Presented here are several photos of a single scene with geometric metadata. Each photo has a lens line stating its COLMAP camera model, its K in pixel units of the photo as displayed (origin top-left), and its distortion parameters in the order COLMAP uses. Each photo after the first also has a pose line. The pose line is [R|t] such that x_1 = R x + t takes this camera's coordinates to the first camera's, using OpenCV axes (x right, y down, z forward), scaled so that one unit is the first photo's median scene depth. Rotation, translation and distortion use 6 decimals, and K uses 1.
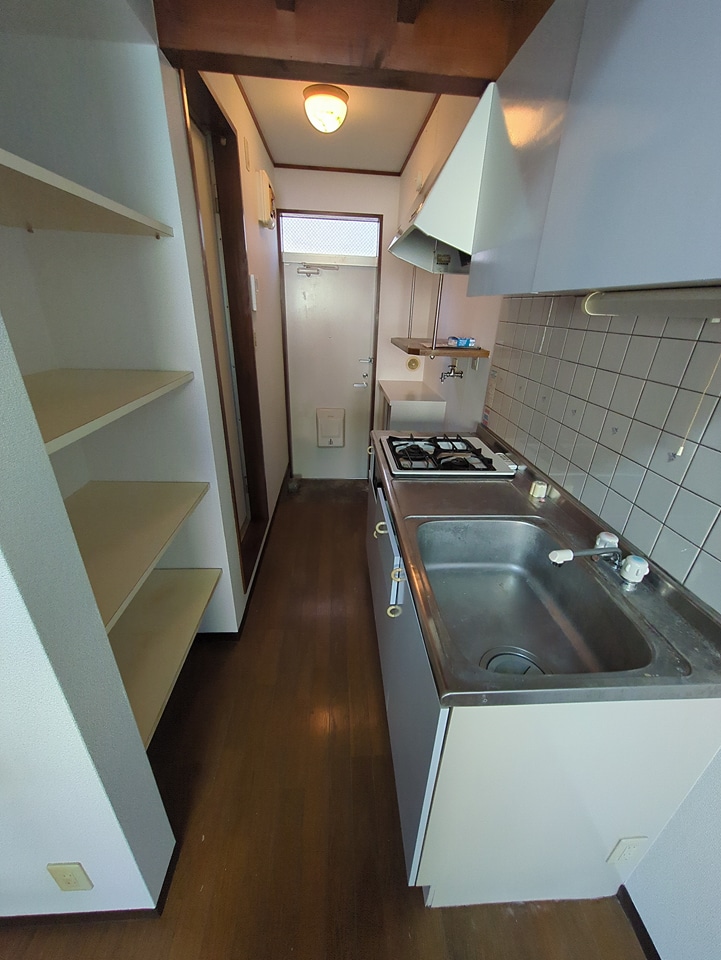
lens RADIAL K [[380.9, 0, 363.7], [0, 380.9, 485.2], [0, 0, 1]] dist [-0.000056, -0.000110]
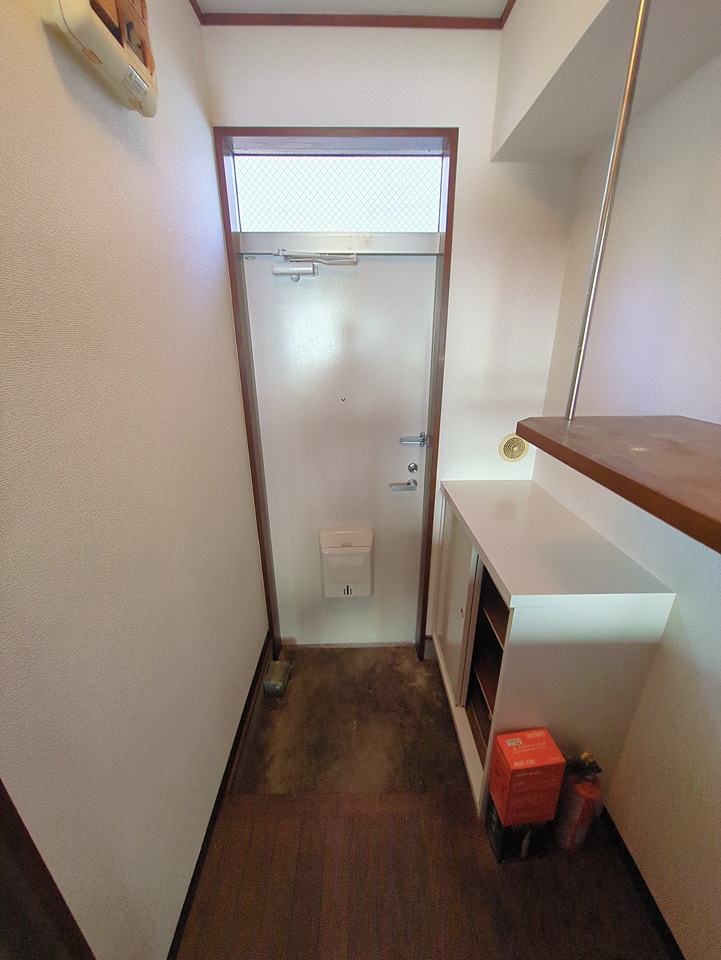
lens RADIAL K [[380.9, 0, 363.7], [0, 380.9, 485.2], [0, 0, 1]] dist [-0.000056, -0.000110]
pose [[0.997765, -0.018705, -0.064150, -0.046645], [0.013419, 0.996554, -0.081858, -0.355478], [0.065460, 0.080814, 0.994577, 0.779203]]
